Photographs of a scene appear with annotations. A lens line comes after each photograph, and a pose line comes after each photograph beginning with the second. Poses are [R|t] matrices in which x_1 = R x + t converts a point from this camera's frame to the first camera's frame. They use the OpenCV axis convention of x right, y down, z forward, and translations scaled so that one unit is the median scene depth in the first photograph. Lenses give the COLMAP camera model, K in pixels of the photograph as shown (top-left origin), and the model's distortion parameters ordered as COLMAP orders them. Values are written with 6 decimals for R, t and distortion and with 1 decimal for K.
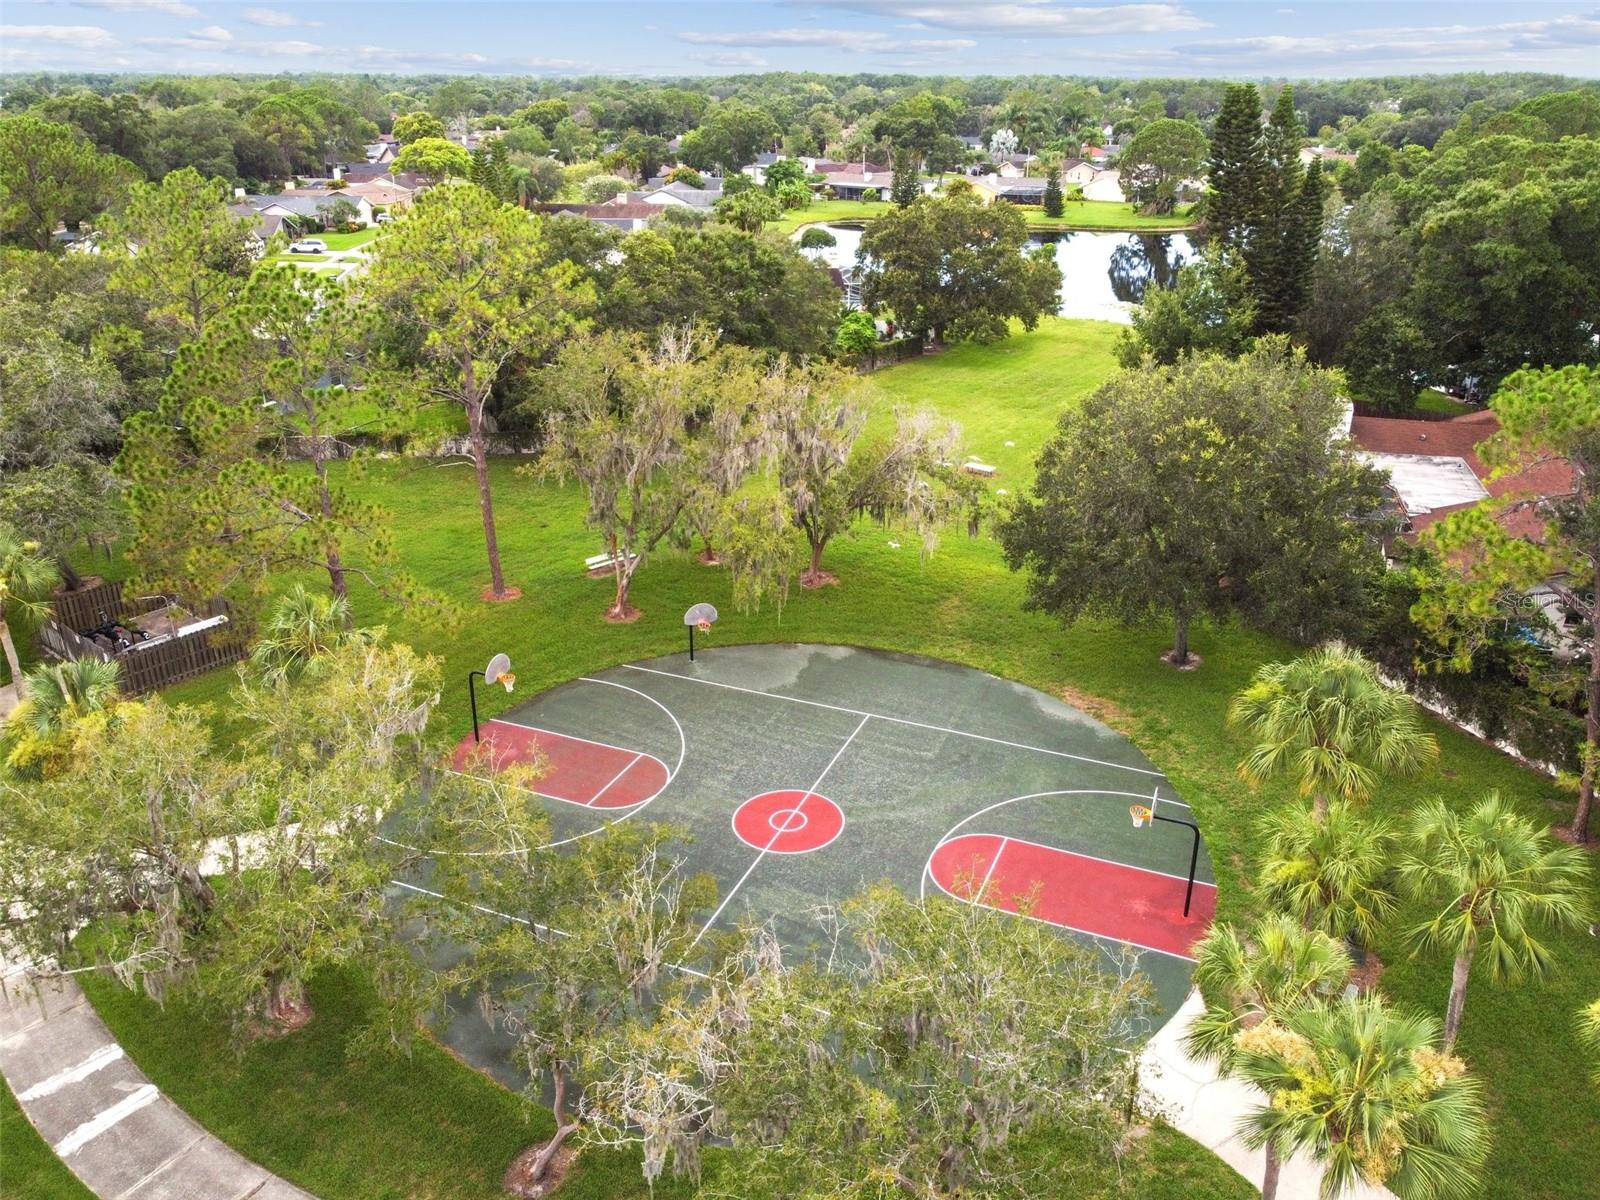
lens RADIAL K [[1206.1, 0, 800.0], [0, 1206.1, 600.0], [0, 0, 1]] dist [-0.009385, -0.004462]
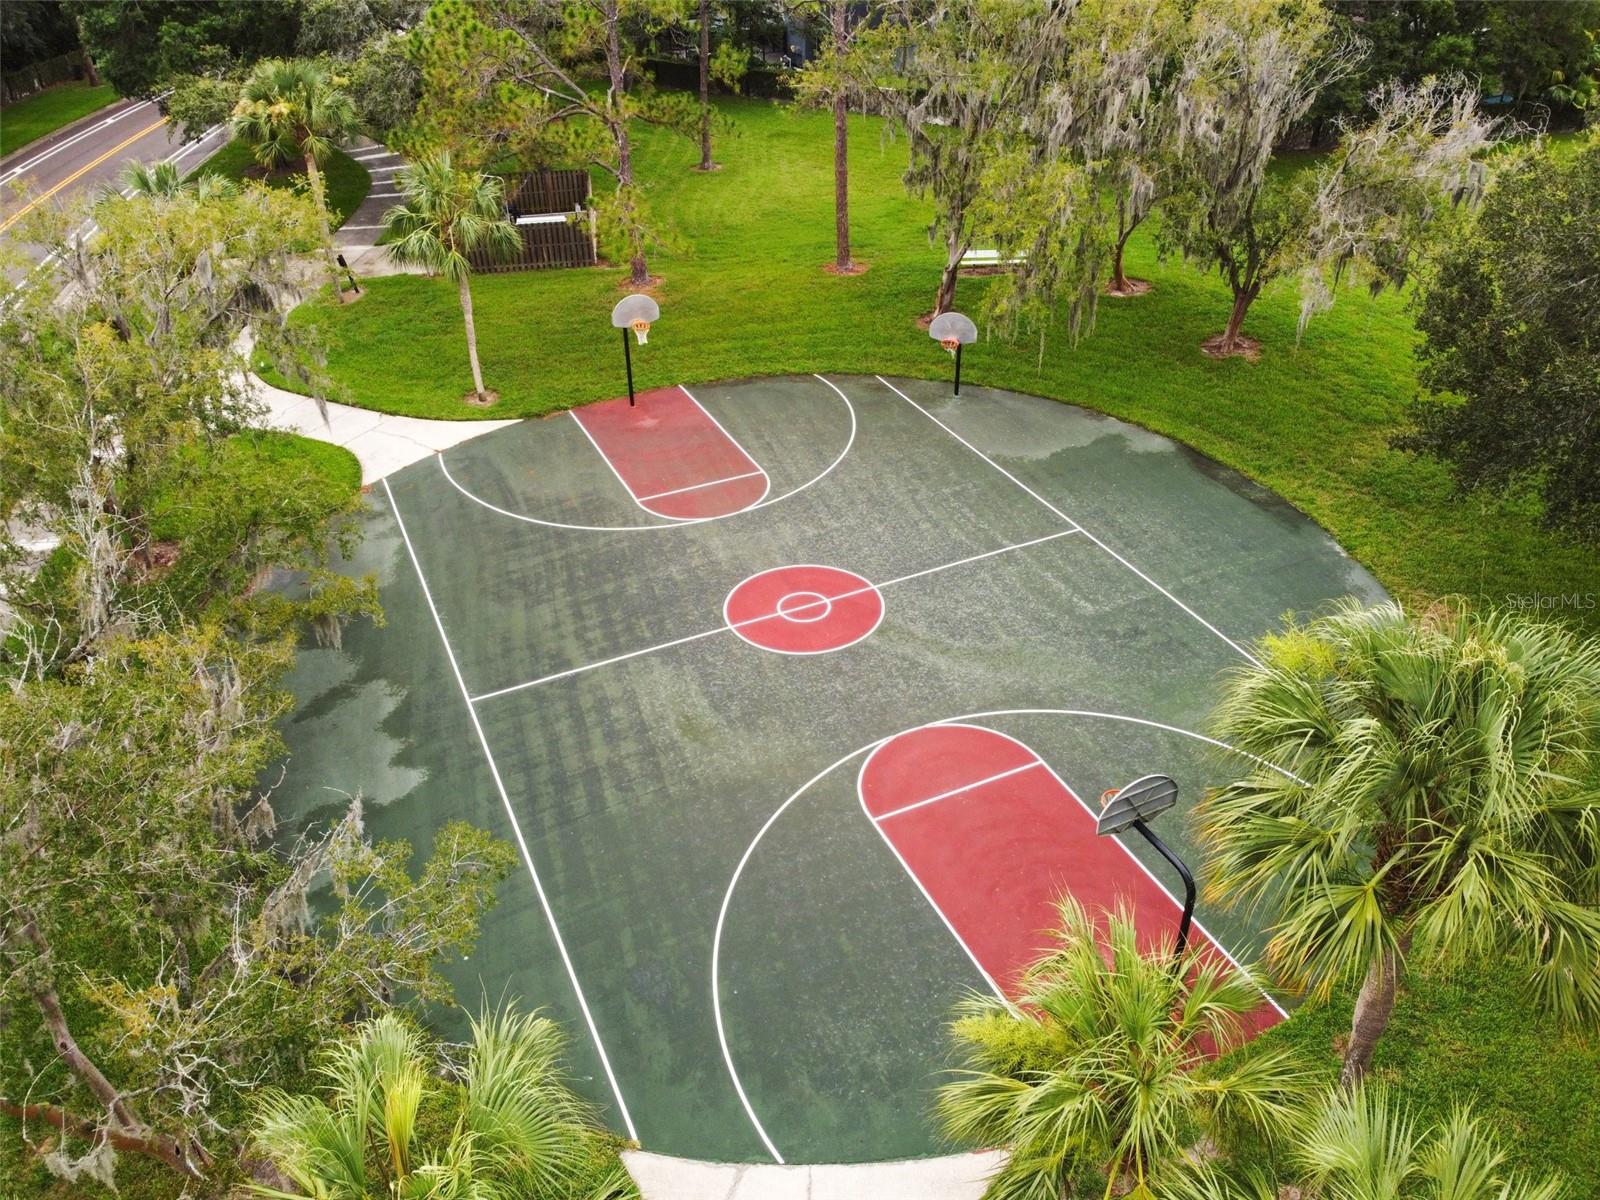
lens RADIAL K [[1205.3, 0, 800.0], [0, 1205.3, 600.0], [0, 0, 1]] dist [0.002101, -0.004962]
pose [[0.746867, 0.361113, -0.558379, 0.332165], [-0.251683, 0.930742, 0.265284, -0.005008], [0.615504, -0.057597, 0.786027, 0.395835]]
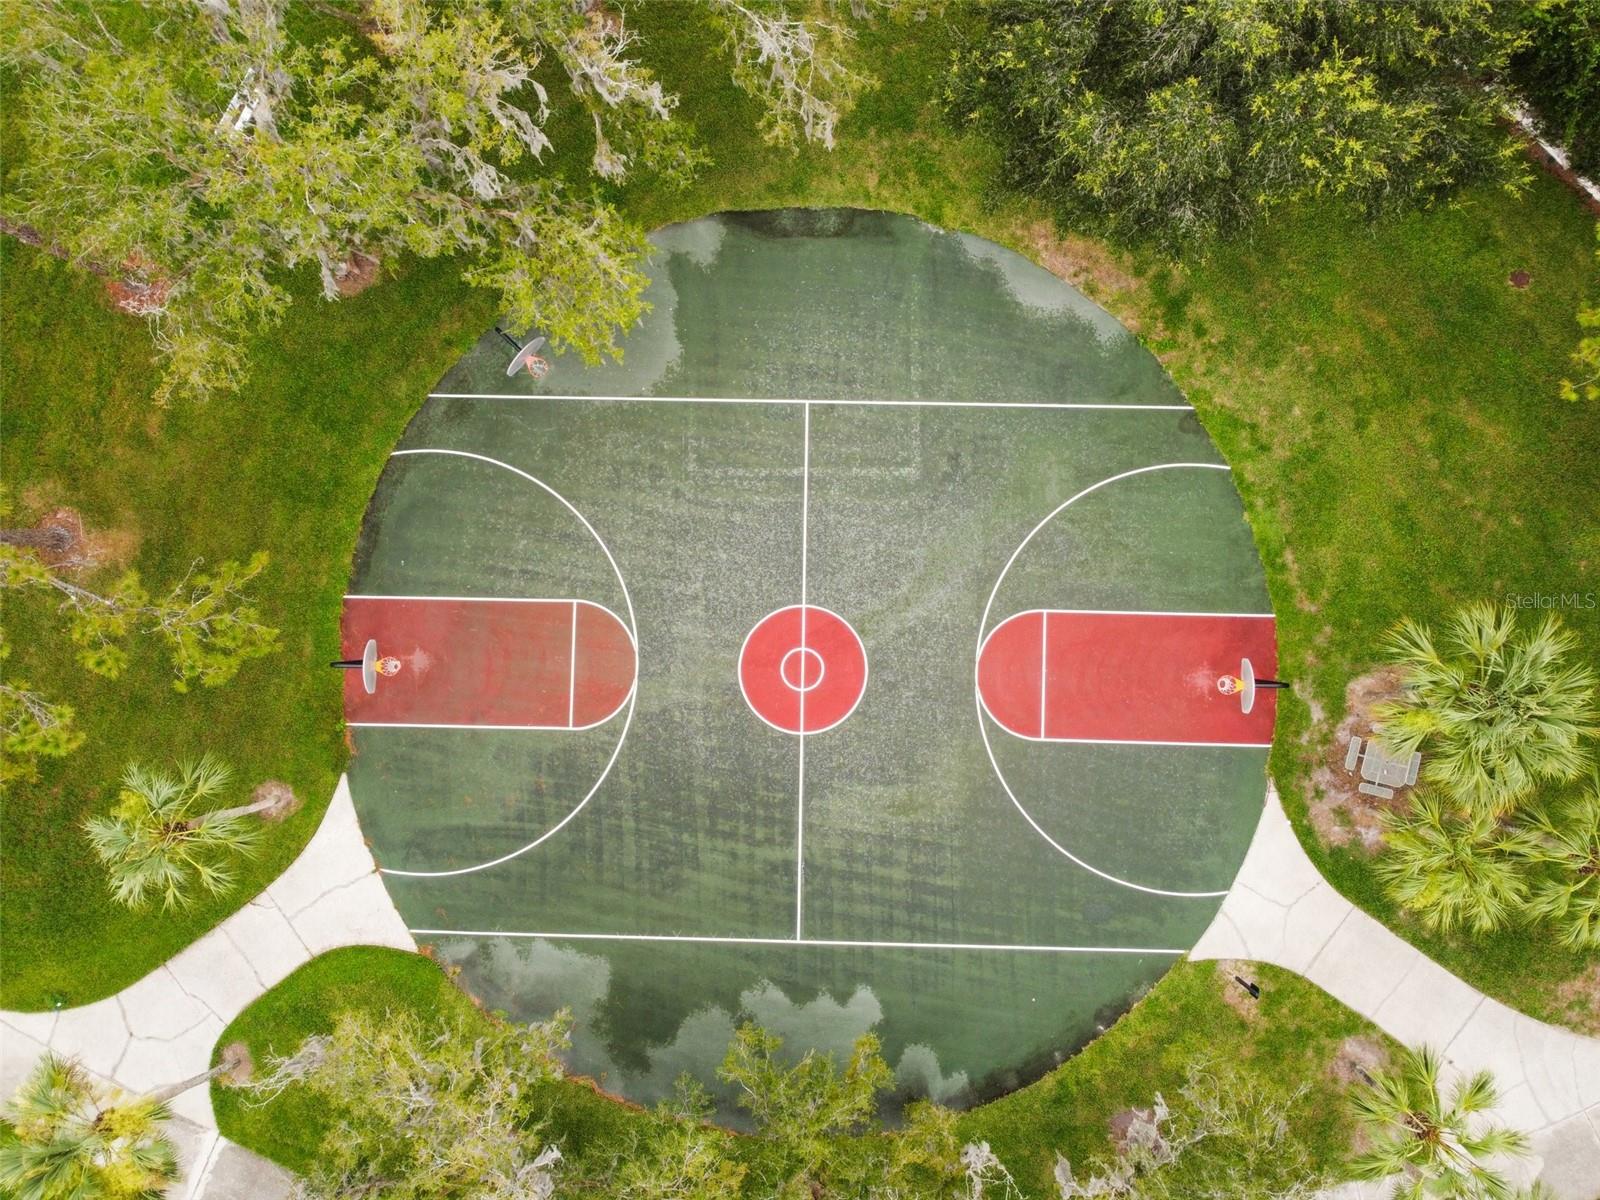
lens RADIAL K [[1205.3, 0, 800.0], [0, 1205.3, 600.0], [0, 0, 1]] dist [0.002101, -0.004962]
pose [[0.925847, -0.377859, -0.005437, 0.010541], [0.167486, 0.397399, 0.902232, -0.547573], [-0.338756, -0.836239, 0.431217, 0.588176]]
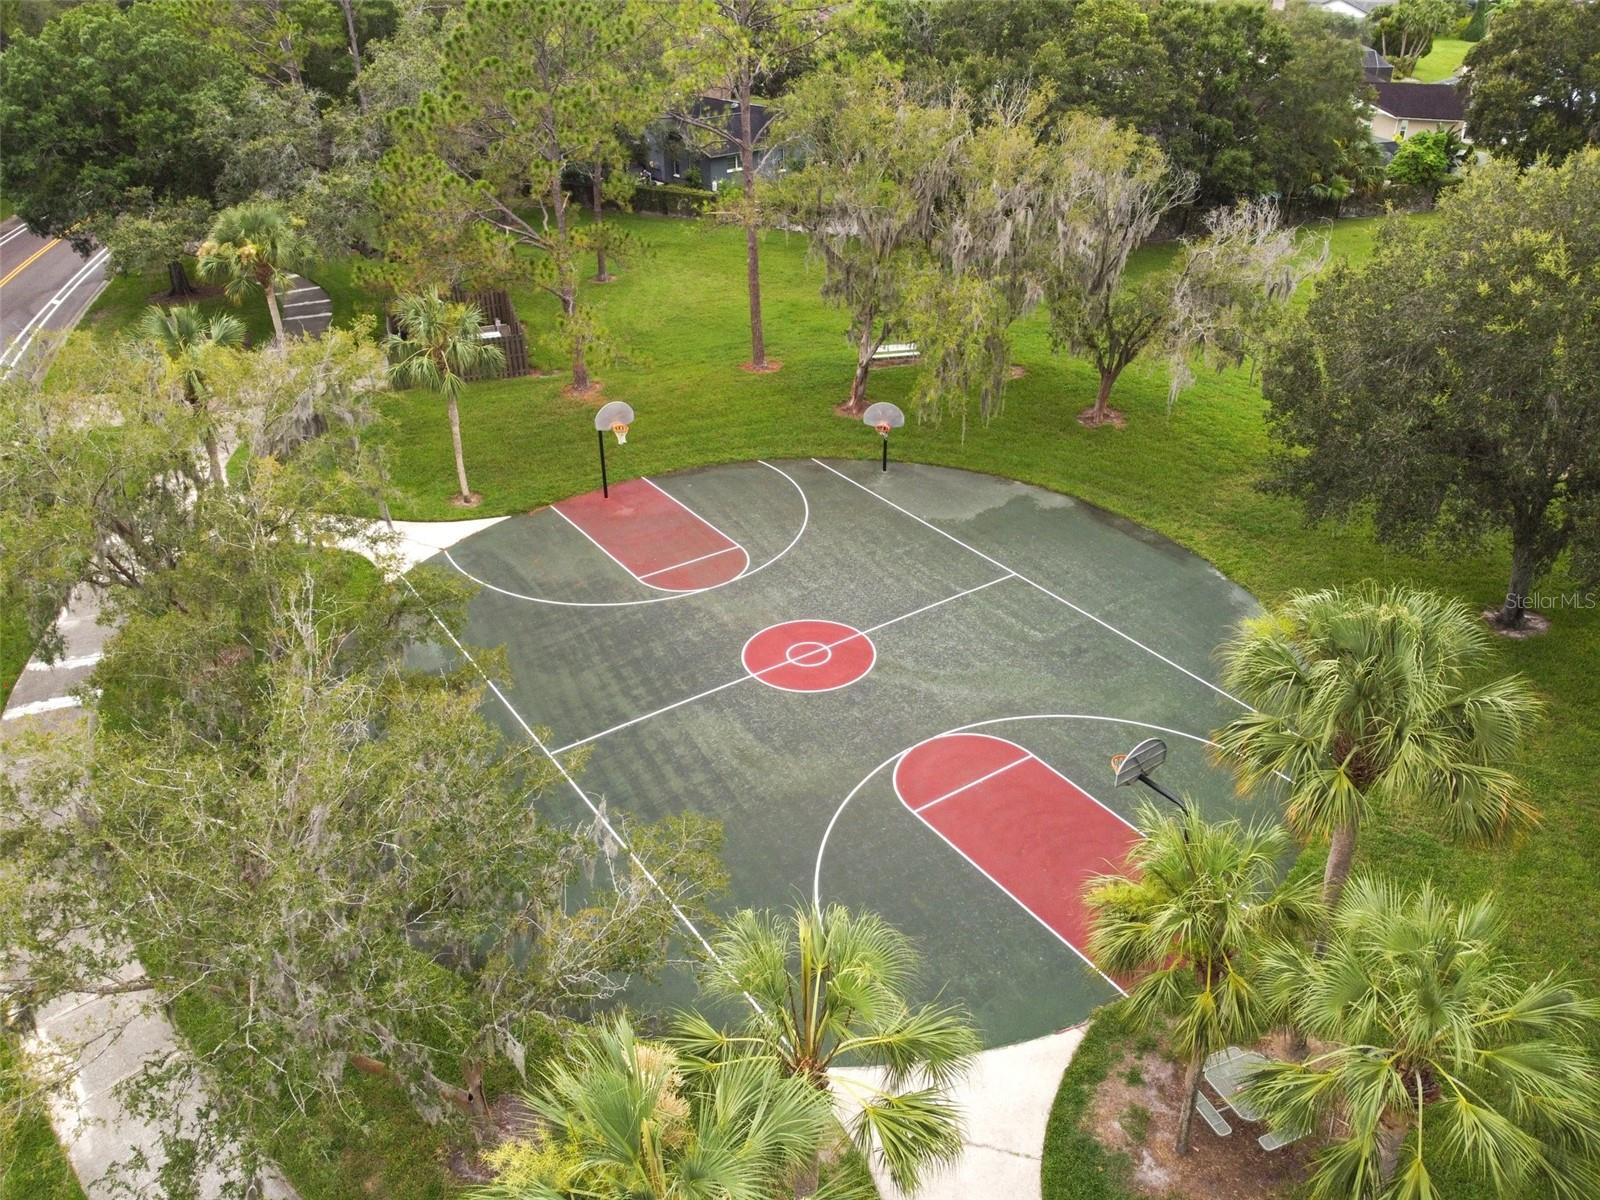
lens RADIAL K [[1205.3, 0, 800.0], [0, 1205.3, 600.0], [0, 0, 1]] dist [0.002101, -0.004962]
pose [[0.844041, 0.263155, -0.467273, 0.321853], [-0.205146, 0.963490, 0.172054, 0.003782], [0.495489, -0.049361, 0.867210, 0.241680]]
